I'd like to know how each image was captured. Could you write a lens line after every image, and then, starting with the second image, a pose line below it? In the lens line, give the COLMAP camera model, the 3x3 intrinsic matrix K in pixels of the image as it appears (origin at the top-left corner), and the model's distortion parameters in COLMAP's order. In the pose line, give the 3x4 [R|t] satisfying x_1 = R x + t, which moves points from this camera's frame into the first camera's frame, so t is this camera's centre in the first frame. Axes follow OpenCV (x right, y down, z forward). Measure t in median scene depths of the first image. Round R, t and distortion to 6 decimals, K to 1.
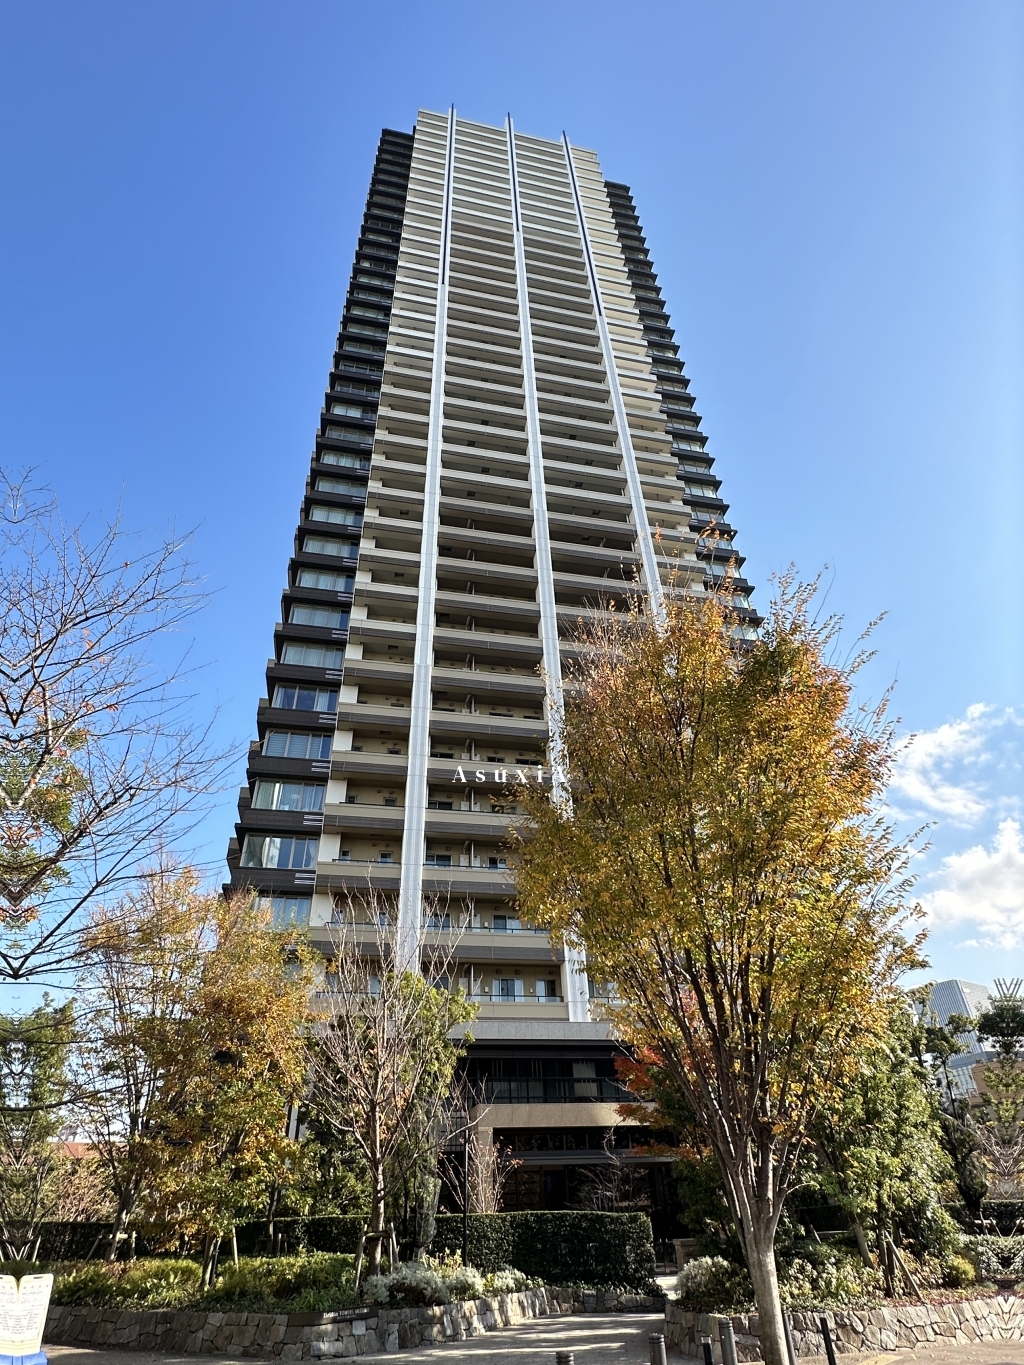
lens RADIAL K [[735.2, 0, 510.8], [0, 735.2, 679.9], [0, 0, 1]] dist [-0.001593, -0.000162]
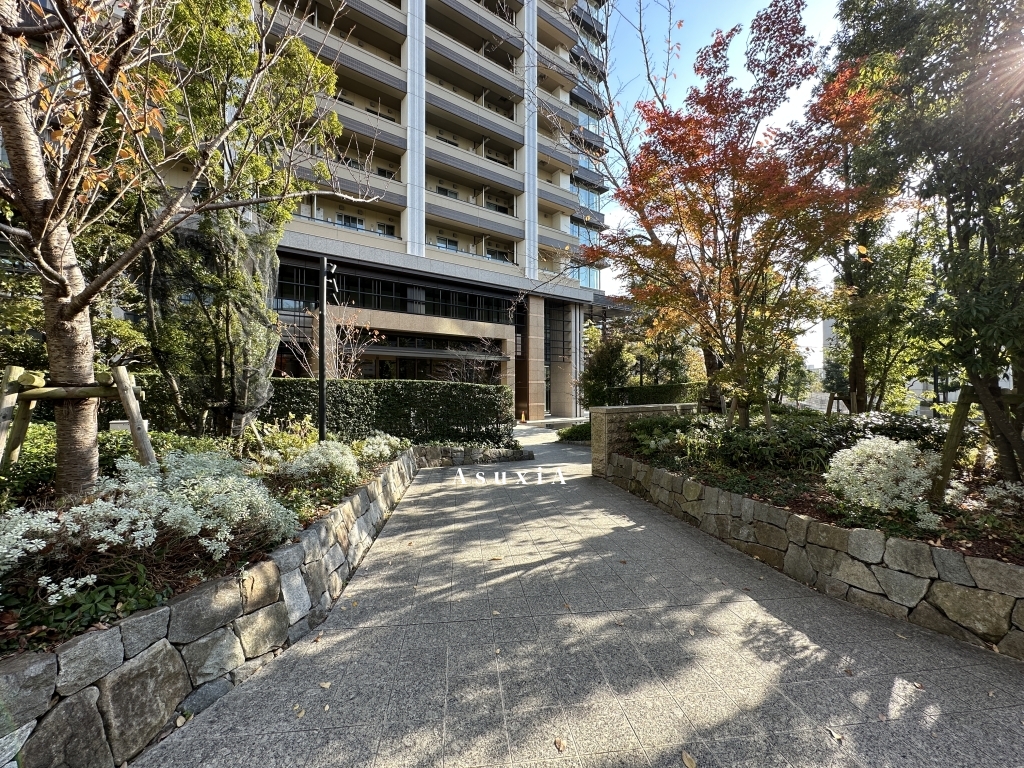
lens RADIAL K [[413.5, 0, 509.3], [0, 413.5, 384.7], [0, 0, 1]] dist [-0.001196, -0.000255]
pose [[0.916433, 0.031974, 0.398908, -0.052514], [-0.252537, 0.819471, 0.514483, 0.479360], [-0.310444, -0.572228, 0.759065, 0.630439]]
